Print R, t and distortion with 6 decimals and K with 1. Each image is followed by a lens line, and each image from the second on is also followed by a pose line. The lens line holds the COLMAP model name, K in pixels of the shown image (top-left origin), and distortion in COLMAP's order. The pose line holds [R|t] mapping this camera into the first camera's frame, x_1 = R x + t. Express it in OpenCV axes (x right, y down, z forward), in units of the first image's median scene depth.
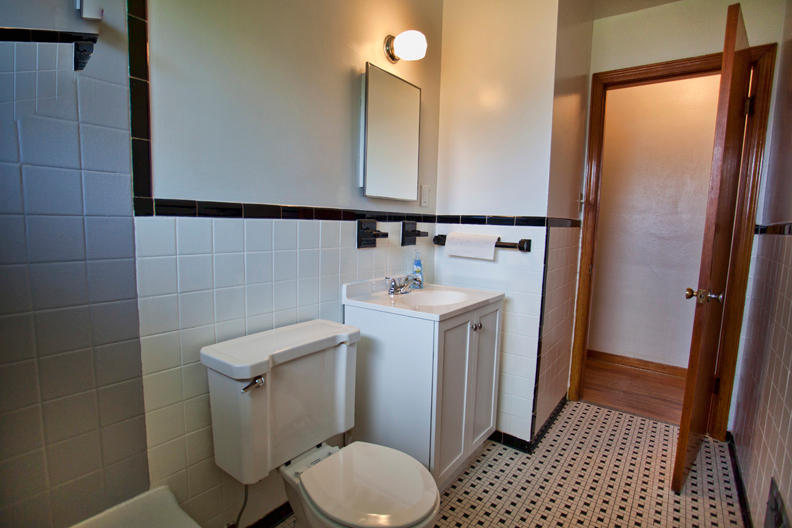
lens RADIAL K [[386.0, 0, 397.6], [0, 386.0, 267.5], [0, 0, 1]] dist [-0.060634, 0.028514]
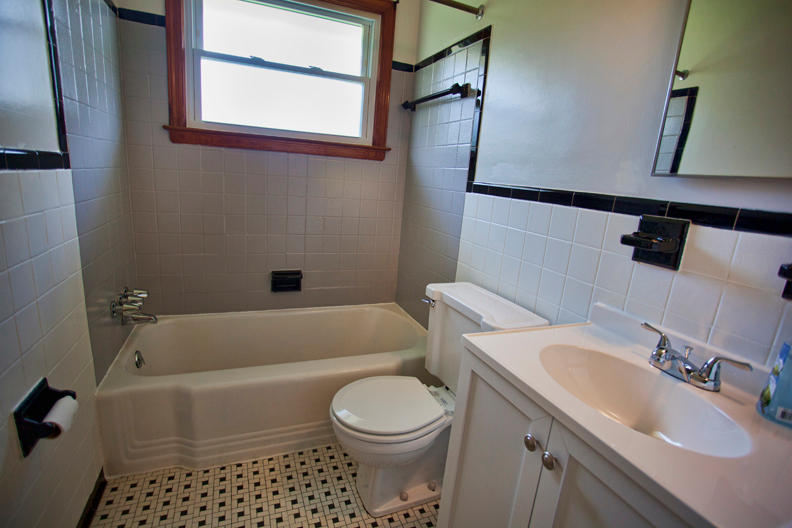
lens RADIAL K [[386.0, 0, 397.6], [0, 386.0, 267.5], [0, 0, 1]] dist [-0.060634, 0.028514]
pose [[-0.505834, 0.097083, -0.857150, 0.789813], [-0.232953, 0.941356, 0.244094, -0.125873], [0.830581, 0.323147, -0.453554, 1.230191]]
